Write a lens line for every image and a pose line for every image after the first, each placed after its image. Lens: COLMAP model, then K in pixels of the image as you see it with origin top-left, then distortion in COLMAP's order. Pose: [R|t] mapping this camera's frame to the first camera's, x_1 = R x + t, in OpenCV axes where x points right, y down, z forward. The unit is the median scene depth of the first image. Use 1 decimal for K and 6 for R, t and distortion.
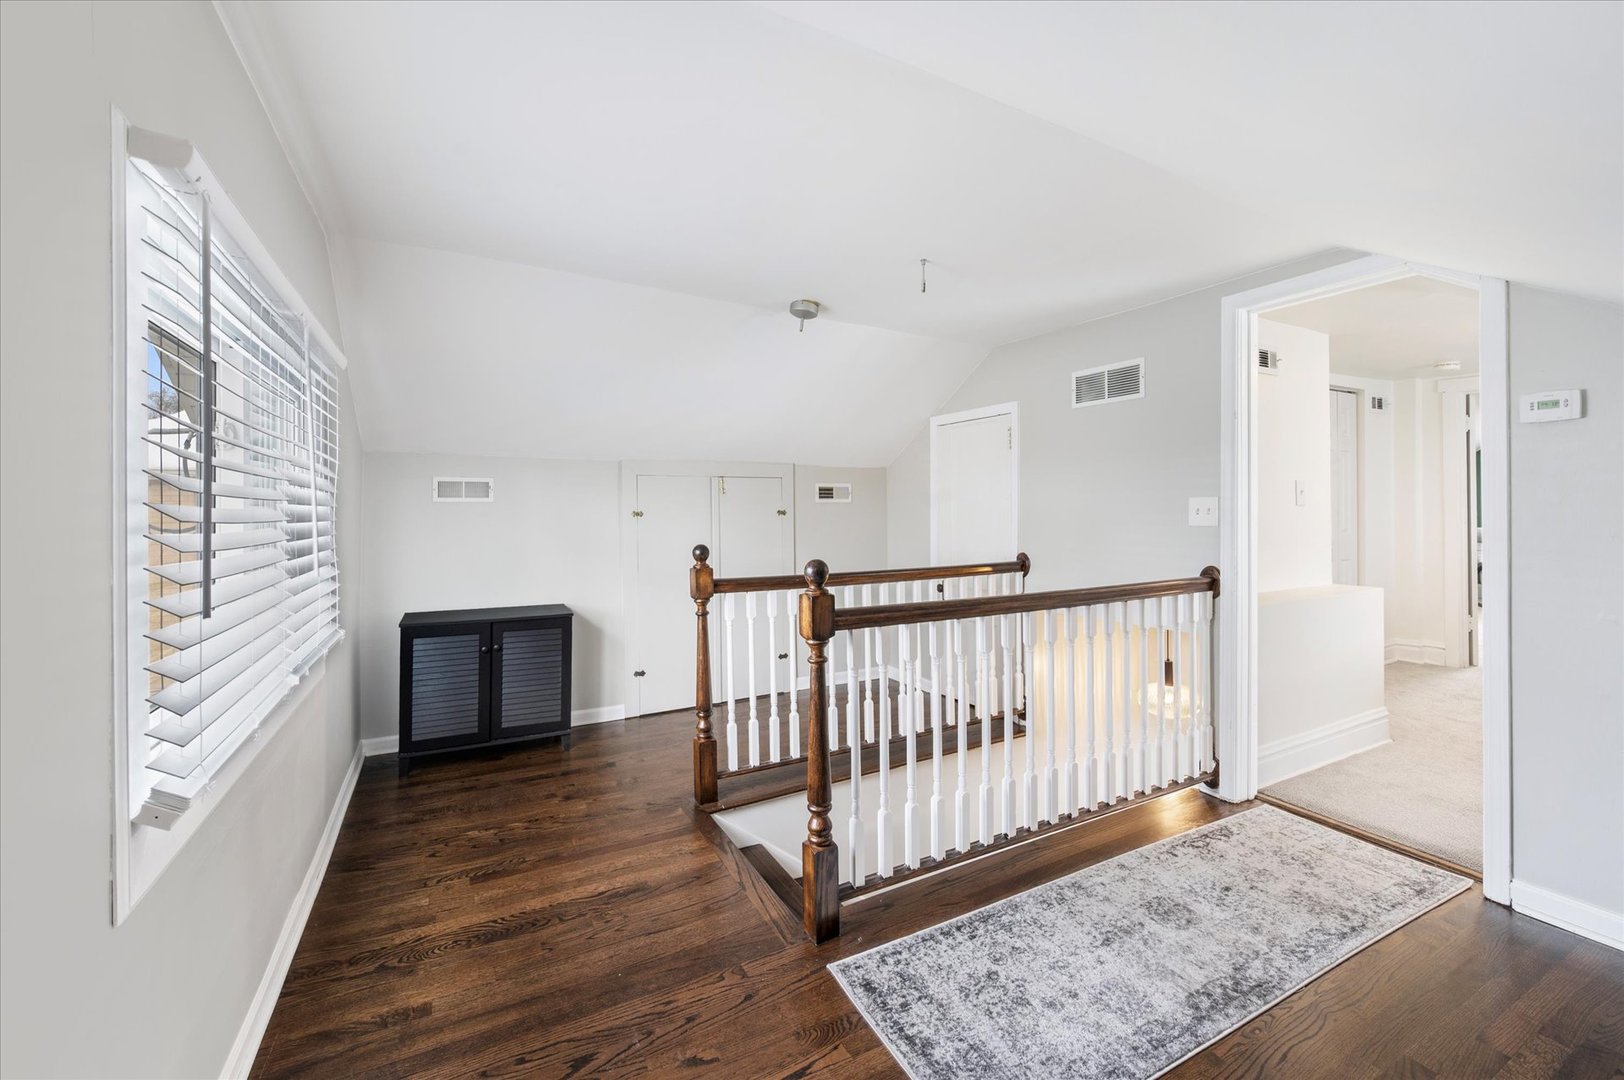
lens RADIAL K [[643.4, 0, 811.0], [0, 643.4, 523.5], [0, 0, 1]] dist [0.002941, 0.000059]
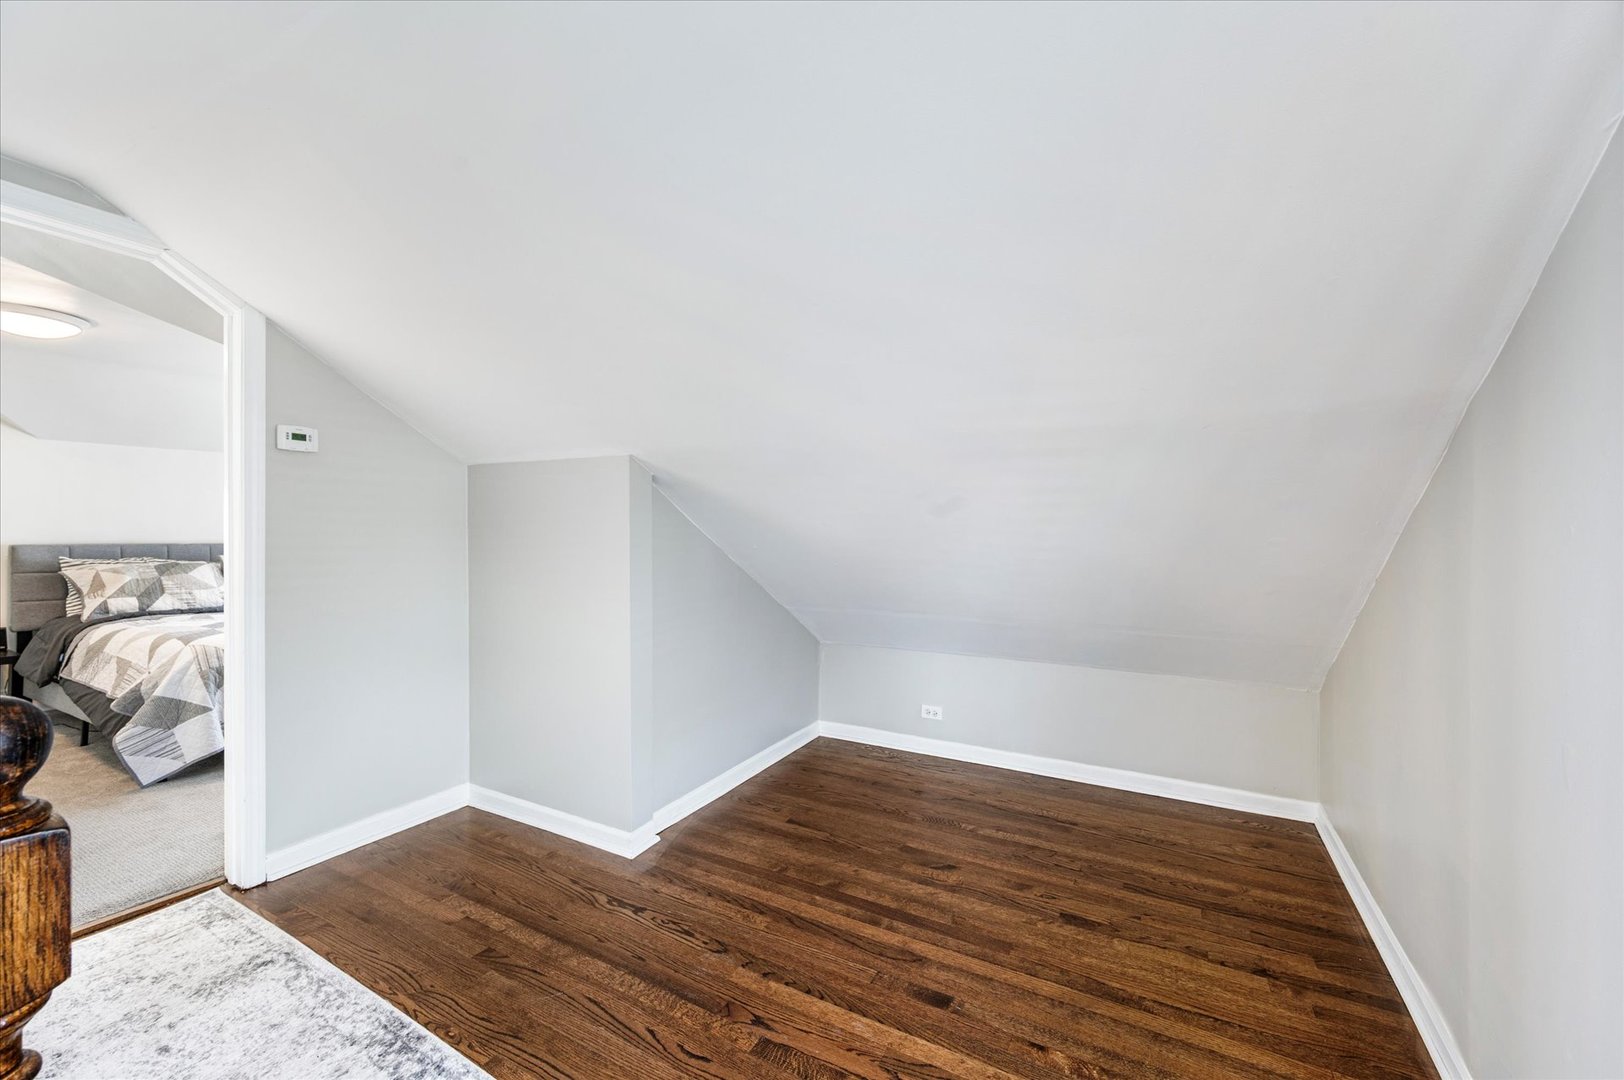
lens RADIAL K [[643.4, 0, 813.0], [0, 643.4, 535.9], [0, 0, 1]] dist [0.002941, 0.000059]
pose [[-0.538084, -0.002549, 0.842887, -0.371961], [0.007028, 0.999947, 0.007511, -0.003513], [-0.842862, 0.009966, -0.538038, 0.831524]]
